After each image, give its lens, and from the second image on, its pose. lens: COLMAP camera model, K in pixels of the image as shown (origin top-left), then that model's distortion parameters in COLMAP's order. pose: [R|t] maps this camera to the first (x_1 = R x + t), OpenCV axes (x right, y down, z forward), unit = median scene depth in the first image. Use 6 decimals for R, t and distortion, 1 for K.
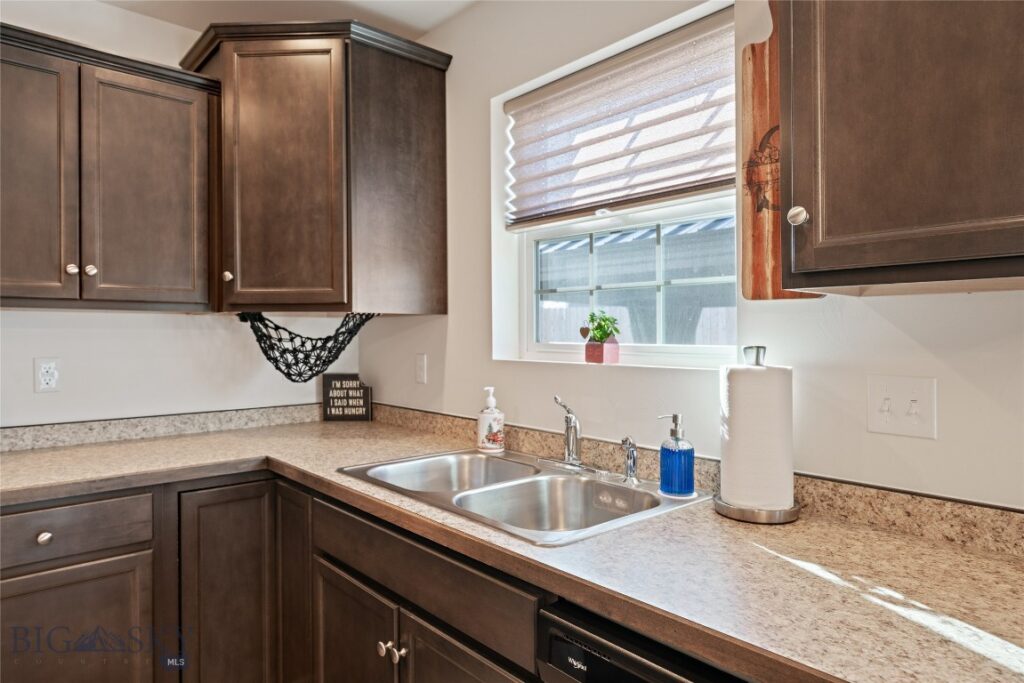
lens RADIAL K [[620.8, 0, 510.8], [0, 620.8, 338.2], [0, 0, 1]] dist [-0.002641, -0.000215]
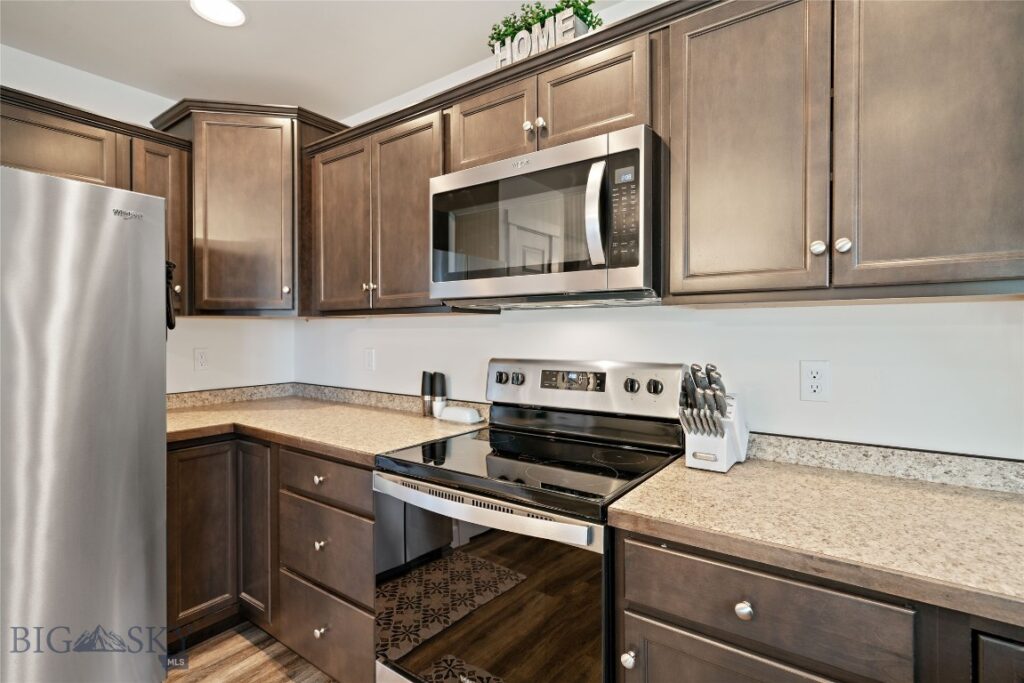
lens RADIAL K [[489.4, 0, 510.2], [0, 489.4, 337.2], [0, 0, 1]] dist [0.002072, 0.000409]
pose [[0.218184, 0.009179, -0.975865, -0.189995], [-0.005972, 0.999950, 0.008070, -0.004189], [0.975889, 0.004067, 0.218227, 0.462845]]
